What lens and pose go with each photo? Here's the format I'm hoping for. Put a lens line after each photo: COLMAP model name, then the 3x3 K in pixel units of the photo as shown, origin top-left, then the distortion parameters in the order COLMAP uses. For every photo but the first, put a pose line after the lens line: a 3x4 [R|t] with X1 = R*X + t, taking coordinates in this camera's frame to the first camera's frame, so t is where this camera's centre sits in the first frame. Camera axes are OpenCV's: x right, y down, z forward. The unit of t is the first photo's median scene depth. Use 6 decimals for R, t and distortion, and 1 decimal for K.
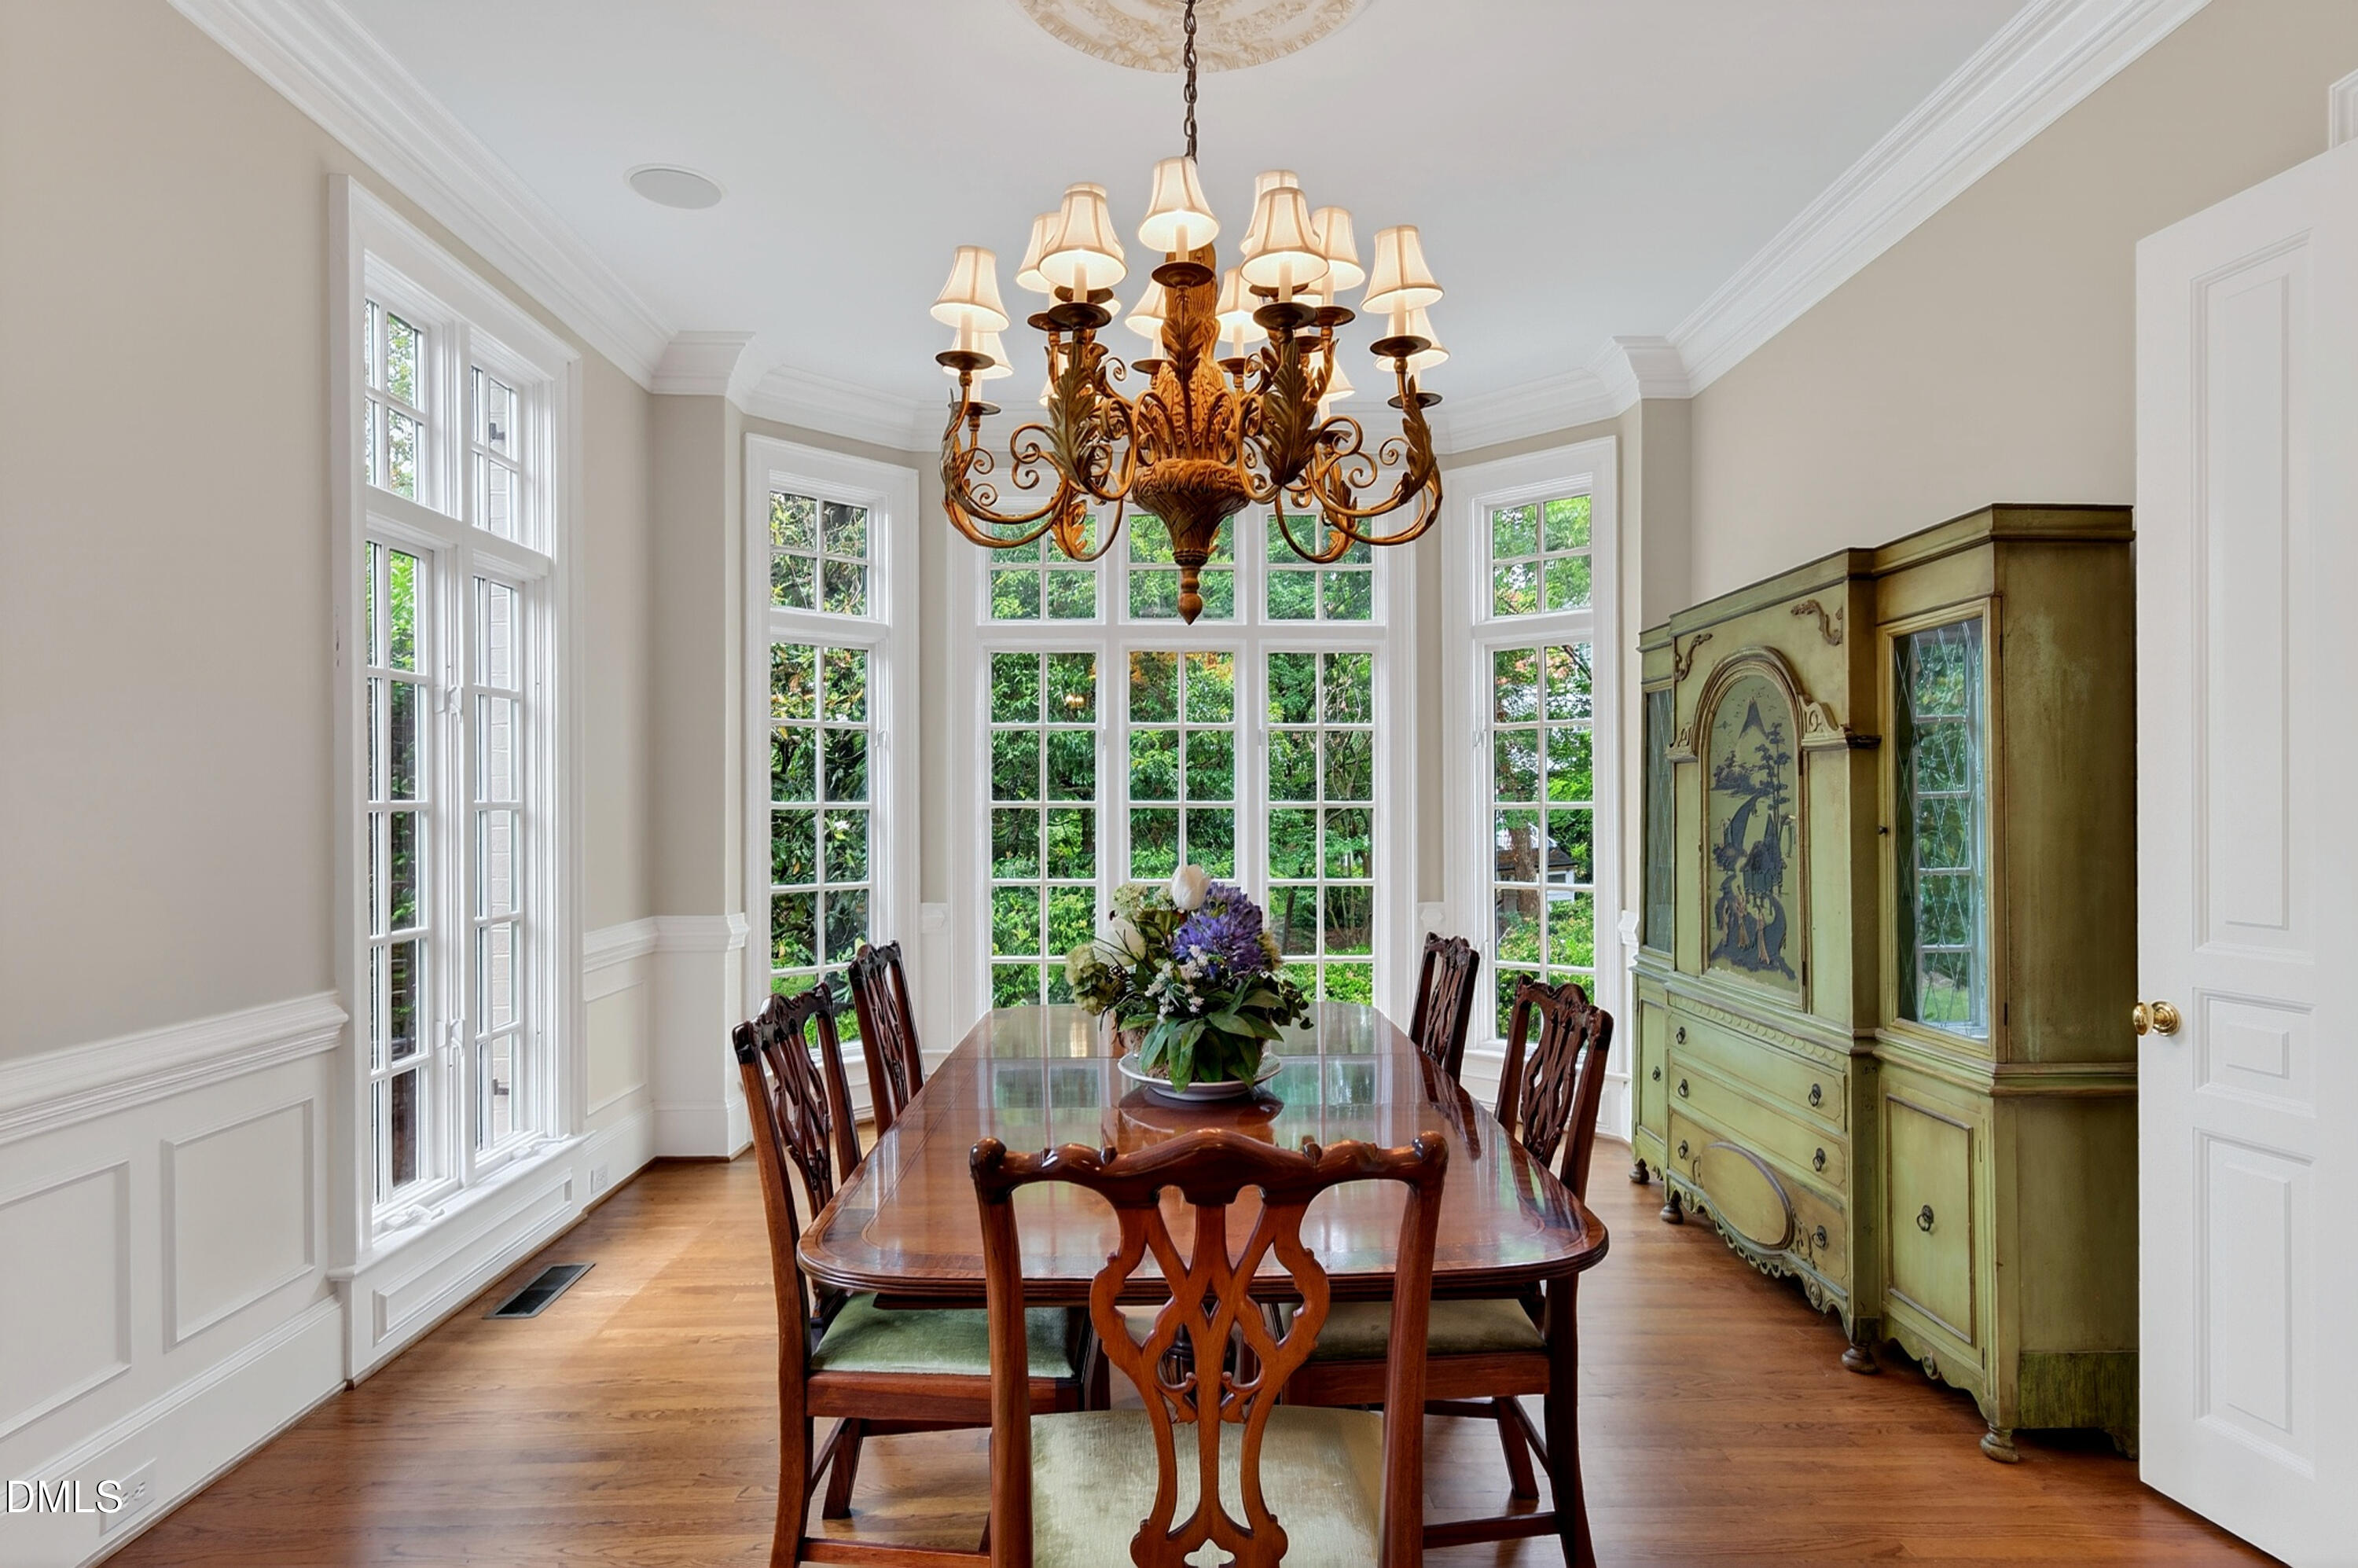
lens RADIAL K [[1328.8, 0, 1179.1], [0, 1328.8, 801.7], [0, 0, 1]] dist [0.002374, 0.004092]
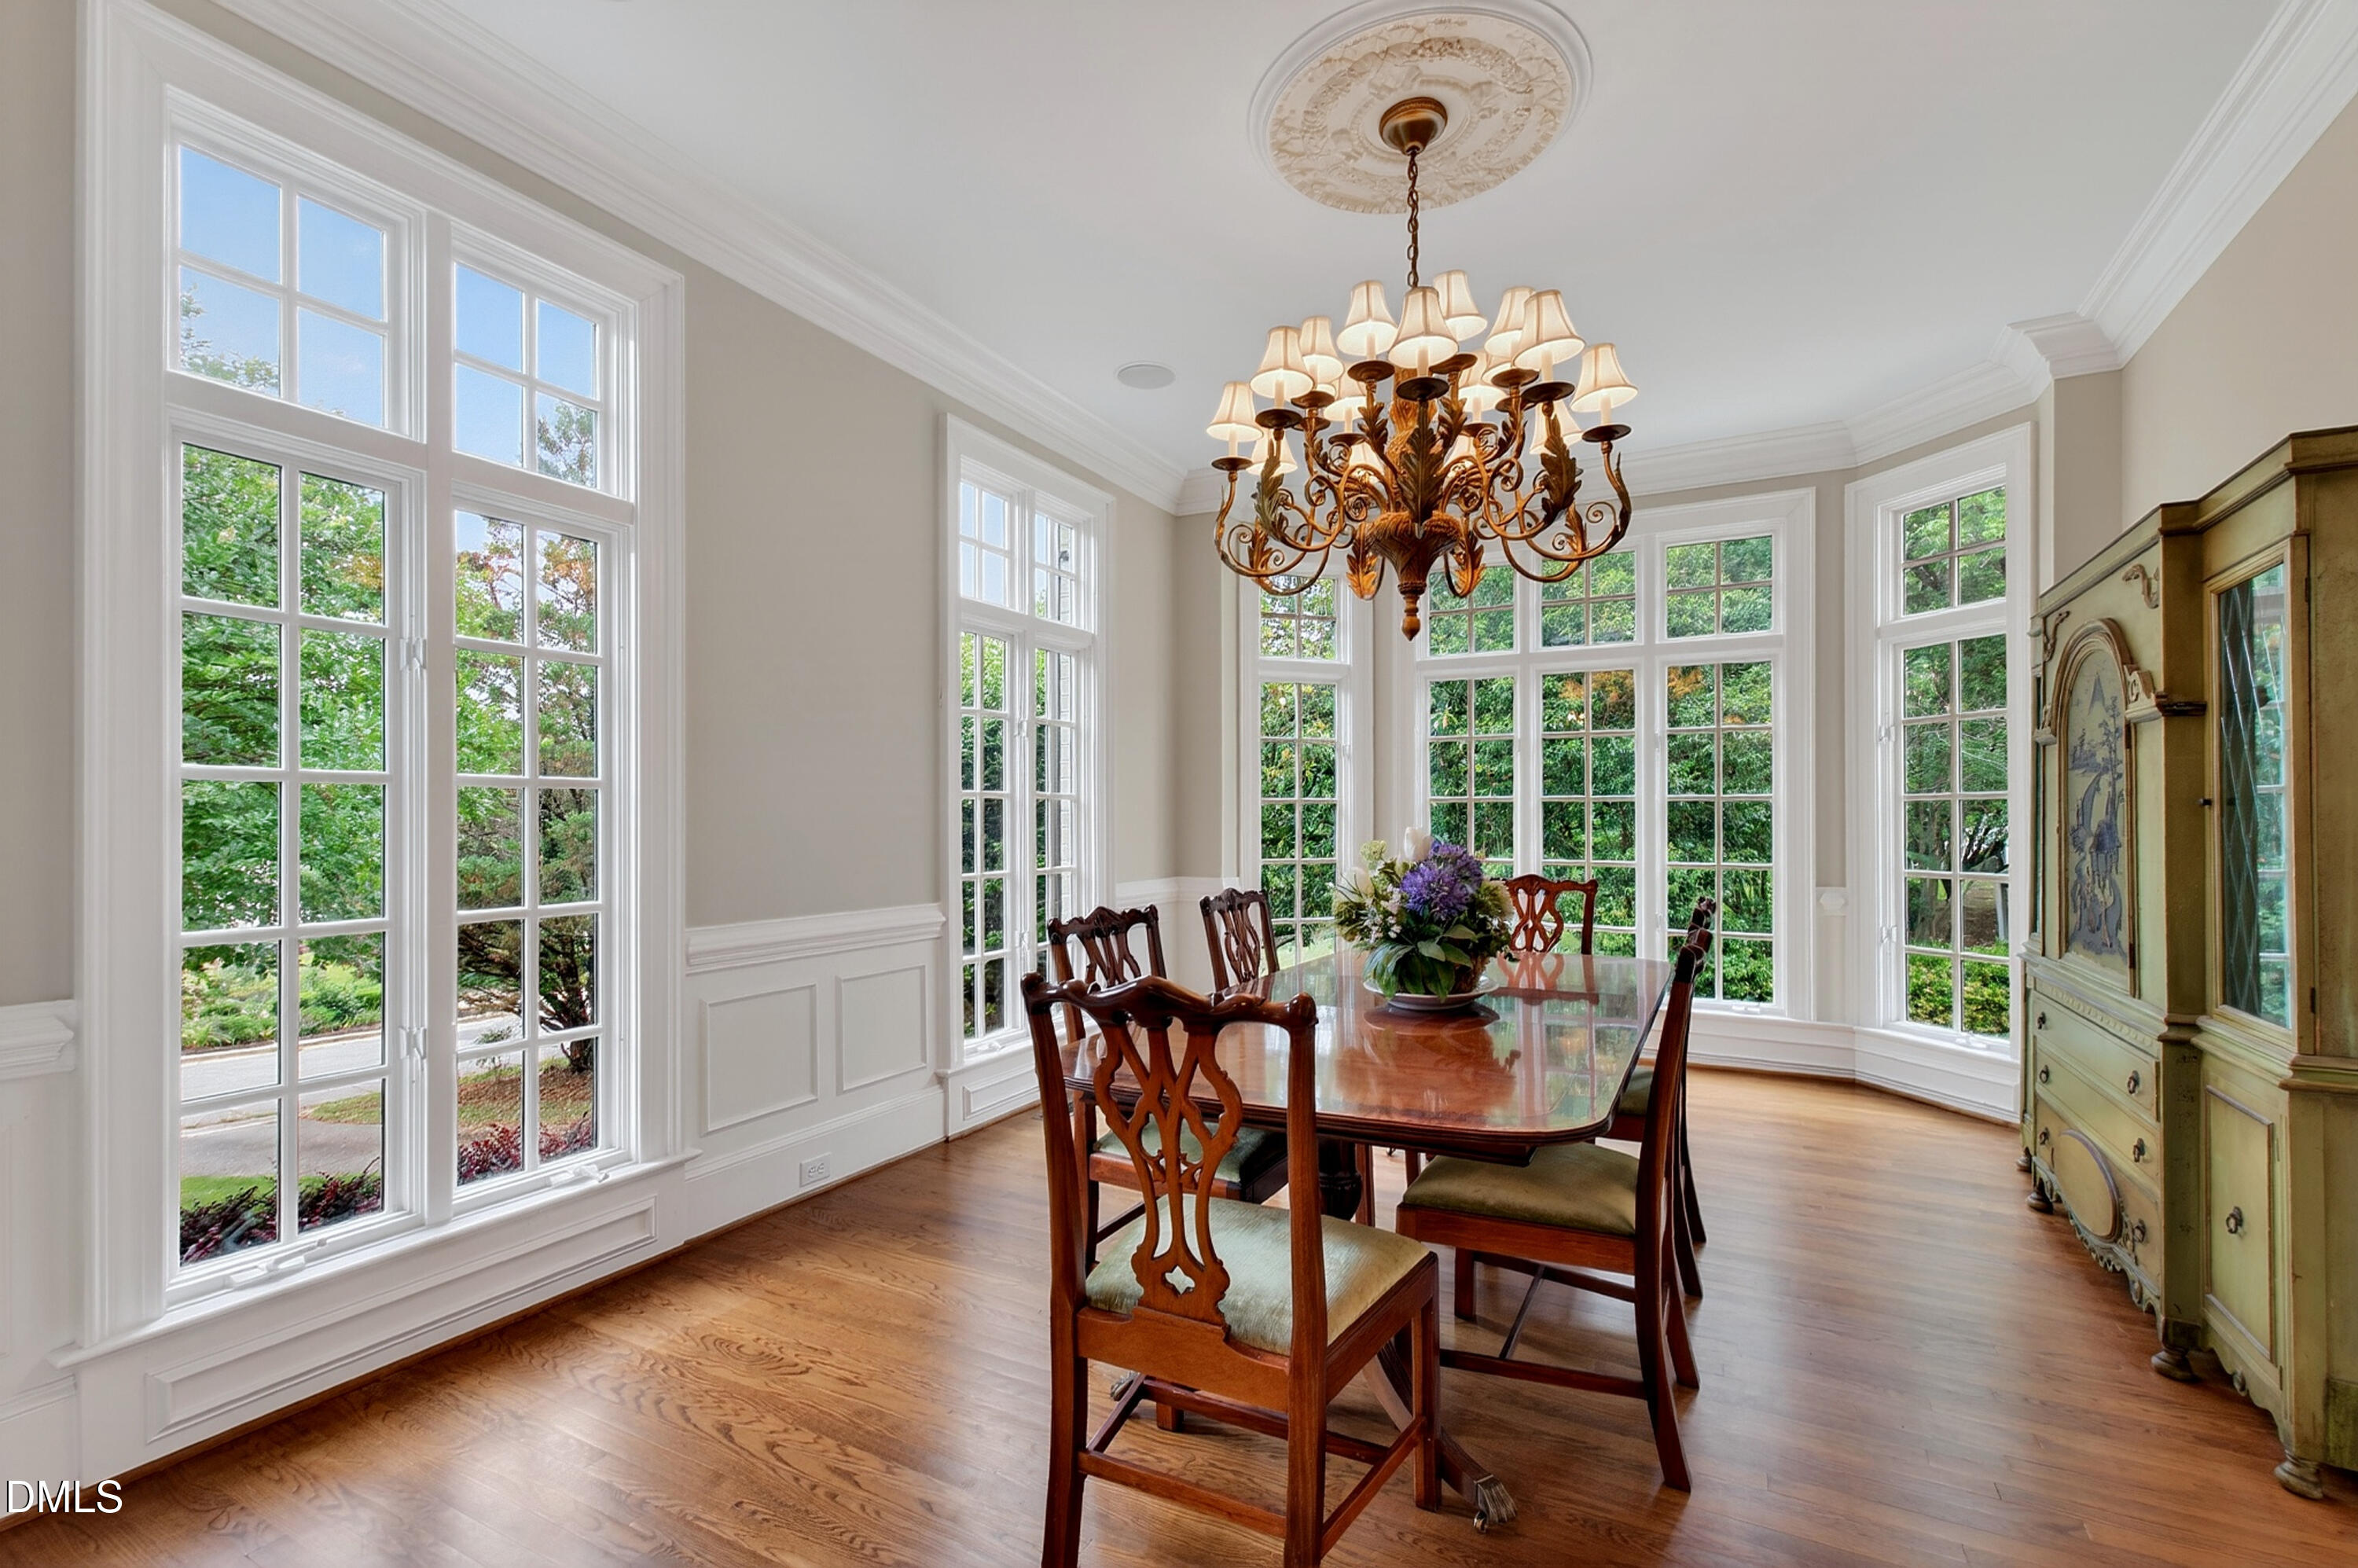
lens RADIAL K [[1041.4, 0, 1176.5], [0, 1041.4, 816.4], [0, 0, 1]] dist [0.004475, -0.002259]
pose [[0.870256, 0.002110, -0.492595, 0.265820], [-0.001018, 0.999996, 0.002485, 0.030544], [0.492598, -0.001661, 0.870255, 0.010034]]
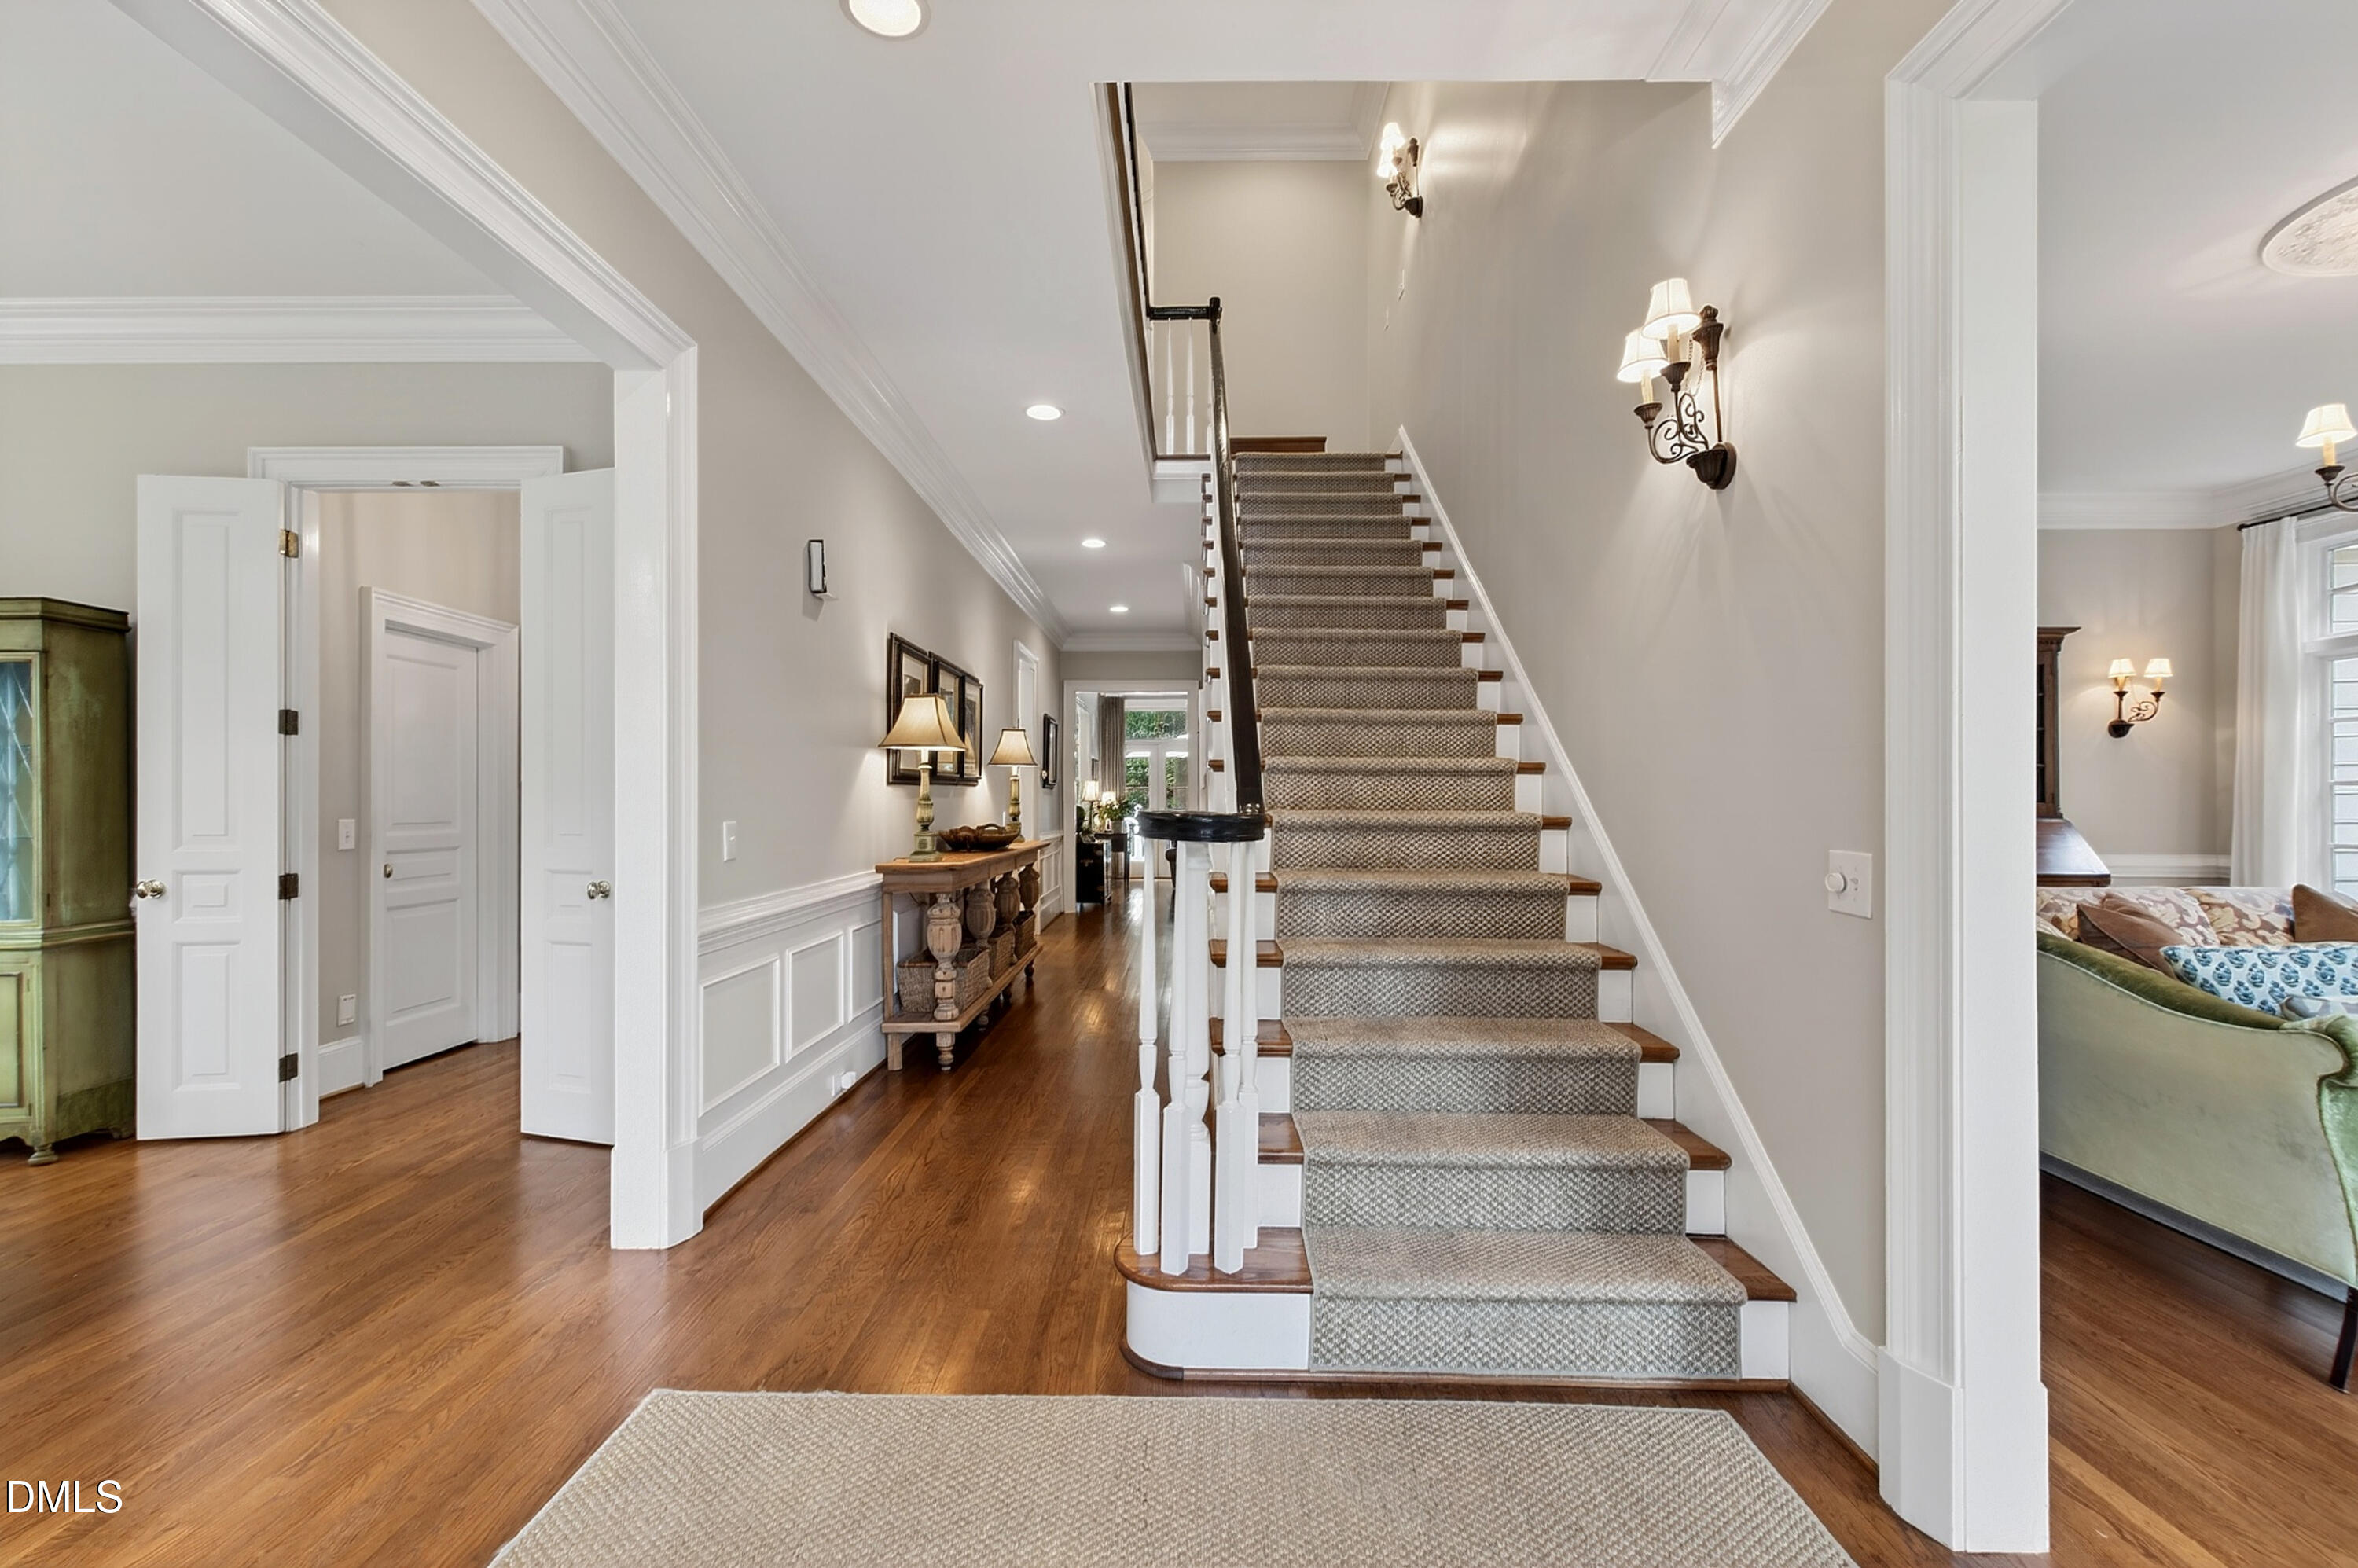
lens RADIAL K [[1041.4, 0, 1177.5], [0, 1041.4, 791.8], [0, 0, 1]] dist [0.004475, -0.002259]
pose [[0.031823, 0.002887, 0.999489, -0.581134], [-0.000280, 0.999996, -0.002879, 0.022442], [-0.999493, -0.000188, 0.031824, -0.419051]]
